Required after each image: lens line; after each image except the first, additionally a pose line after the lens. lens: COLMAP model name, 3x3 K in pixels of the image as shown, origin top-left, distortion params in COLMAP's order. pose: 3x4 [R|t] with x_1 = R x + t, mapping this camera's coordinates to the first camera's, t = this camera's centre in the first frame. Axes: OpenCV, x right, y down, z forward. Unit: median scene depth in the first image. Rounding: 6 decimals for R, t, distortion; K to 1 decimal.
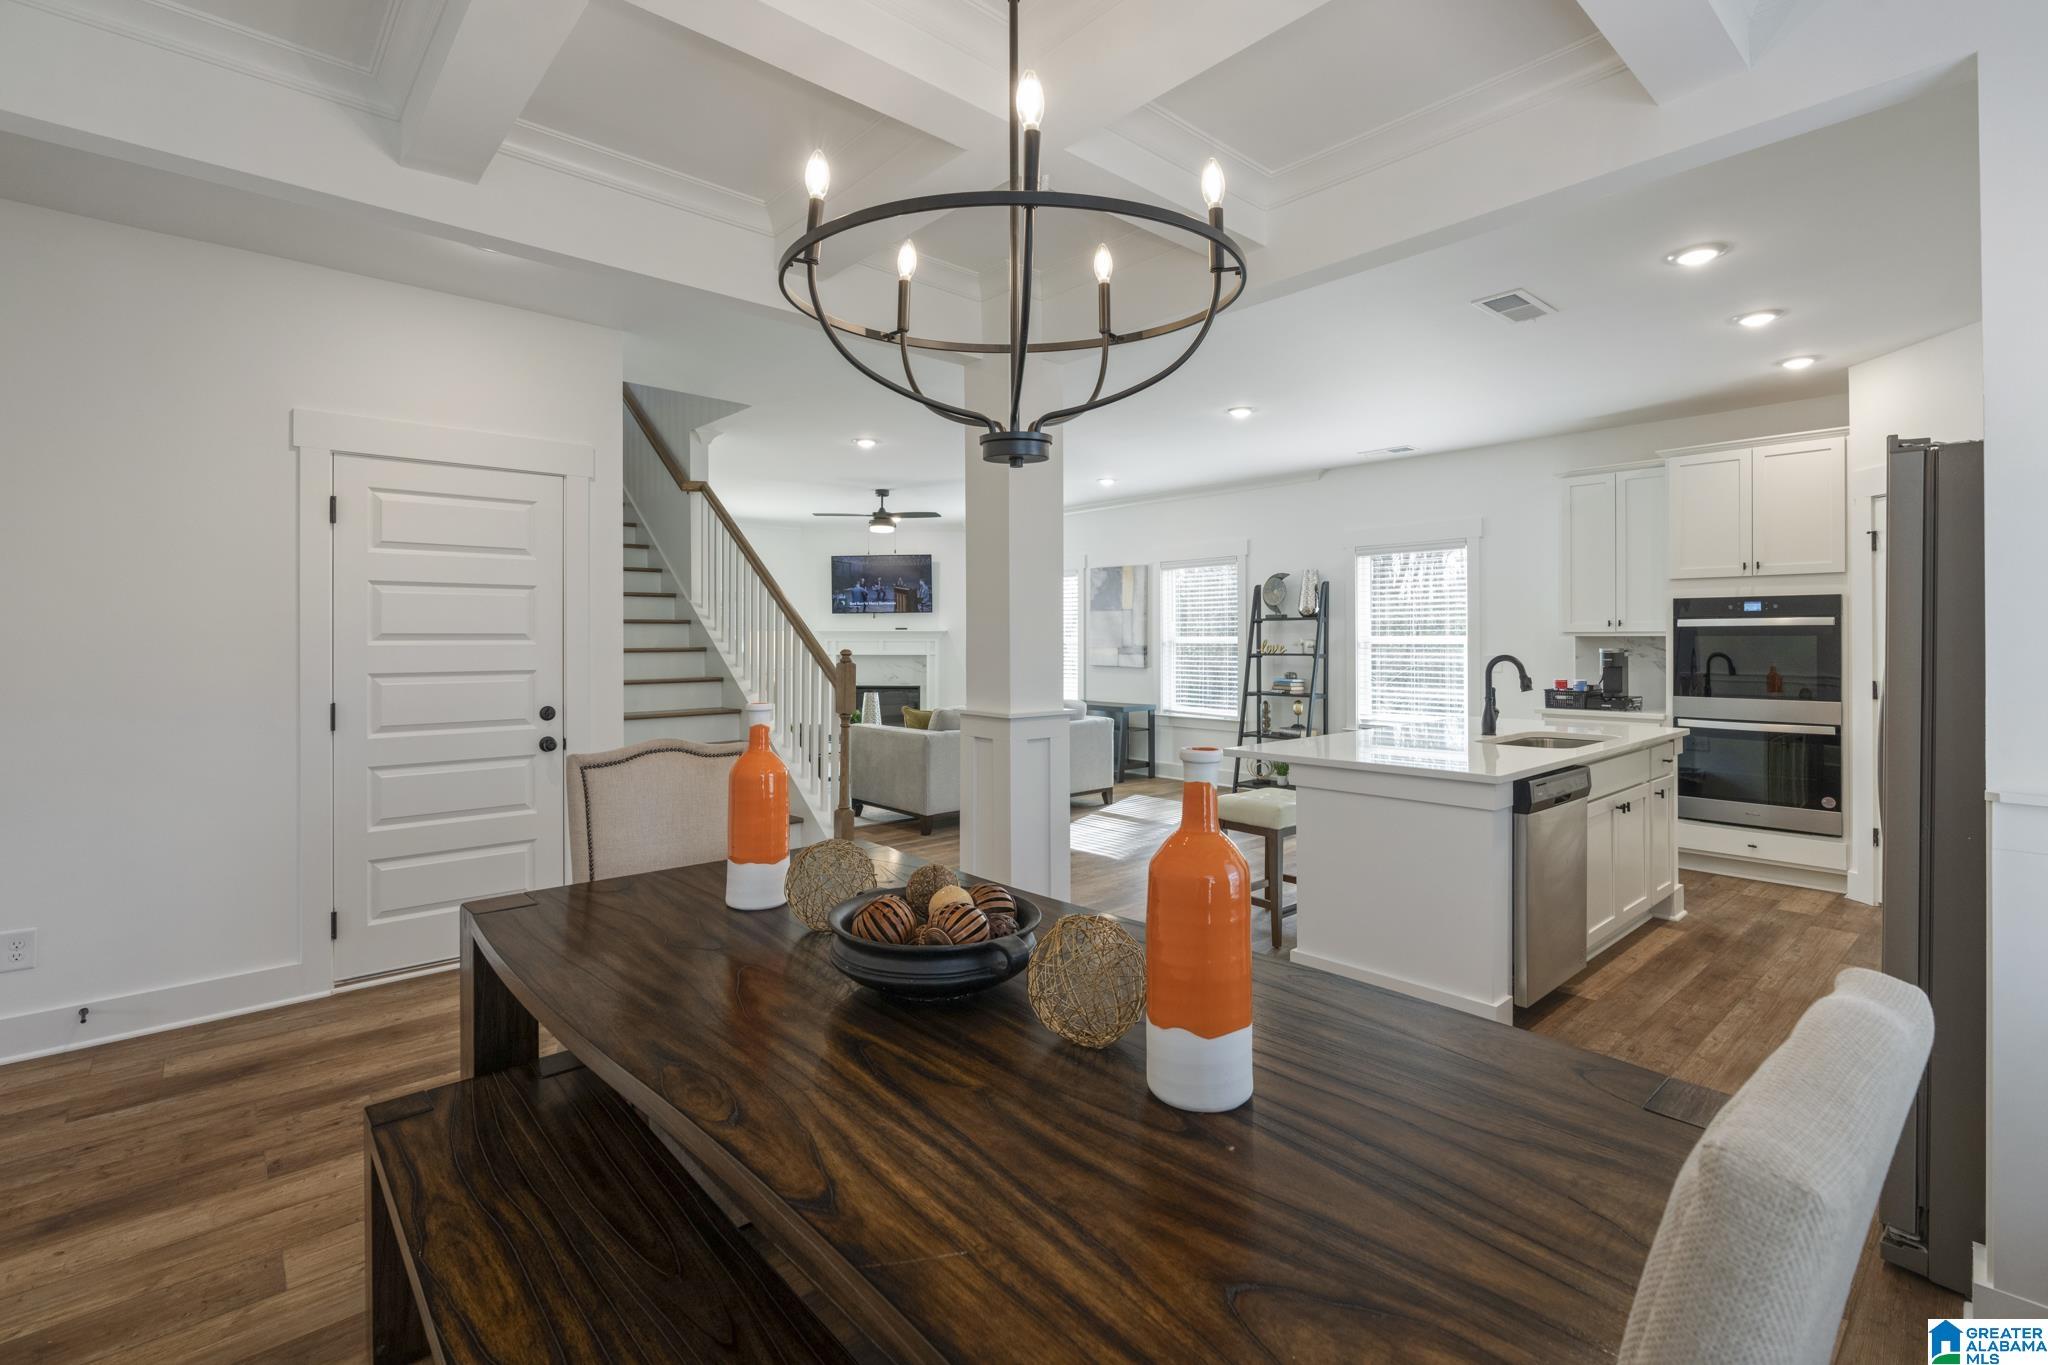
lens RADIAL K [[929.6, 0, 1034.7], [0, 929.6, 639.8], [0, 0, 1]] dist [-0.013132, 0.004842]
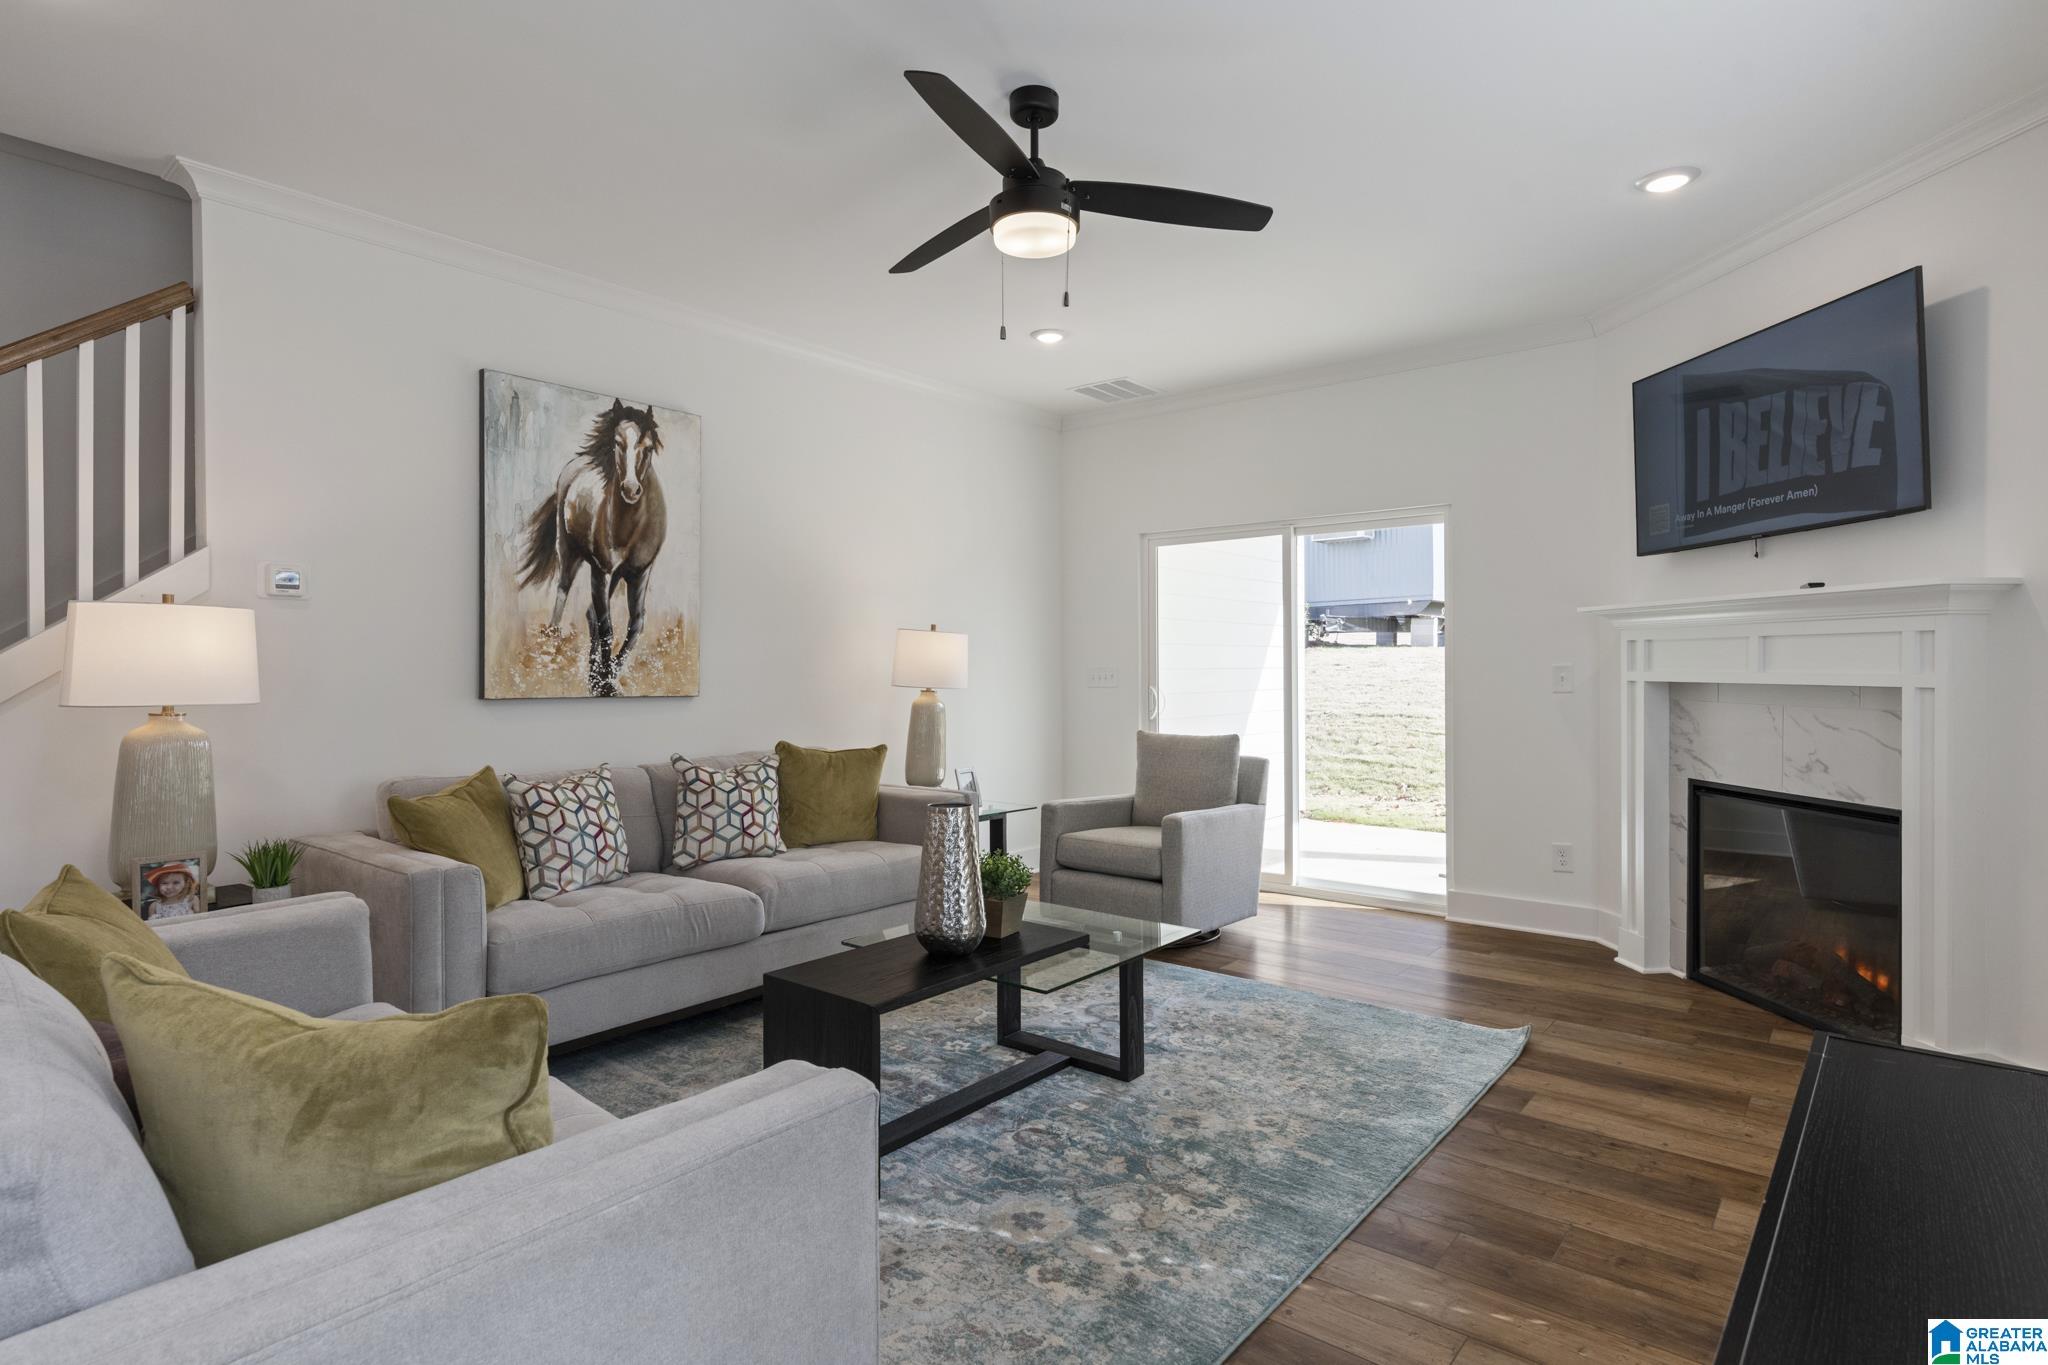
lens RADIAL K [[1062.5, 0, 1026.5], [0, 1062.5, 661.2], [0, 0, 1]] dist [-0.011185, 0.003203]
pose [[0.162302, -0.003499, -0.986735, 0.223012], [0.003163, 0.999990, -0.003026, 0.017848], [0.986736, -0.002630, 0.162311, 1.367951]]
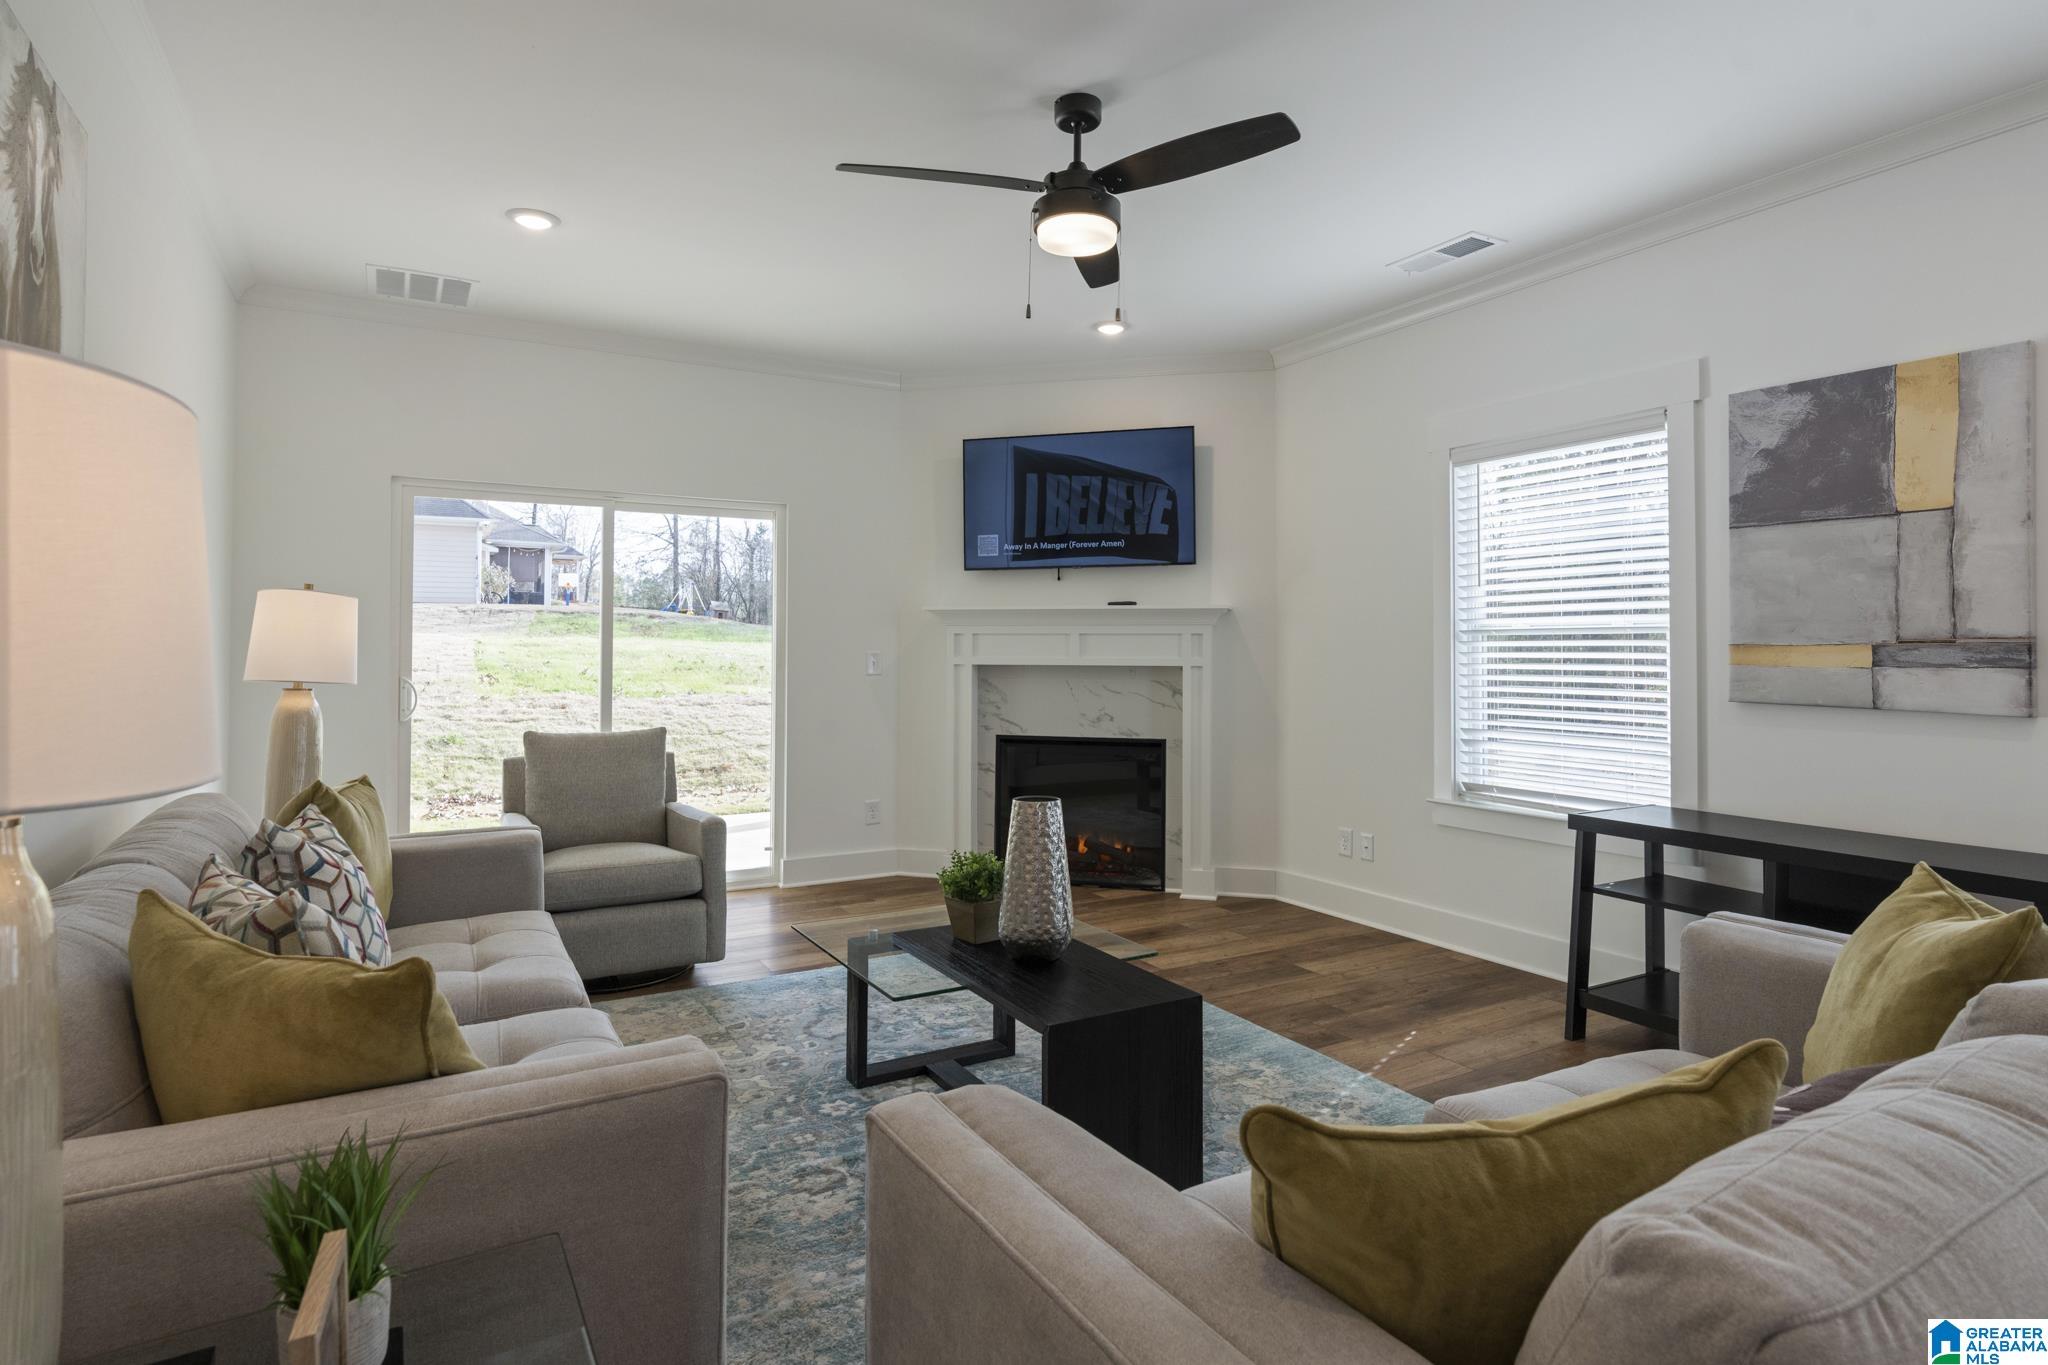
lens RADIAL K [[1062.5, 0, 1040.4], [0, 1062.5, 624.0], [0, 0, 1]] dist [-0.011185, 0.003203]
pose [[0.981262, -0.001393, -0.192671, -0.161480], [-0.003547, 0.999674, -0.025293, 0.017952], [0.192643, 0.025502, 0.980937, 0.975045]]
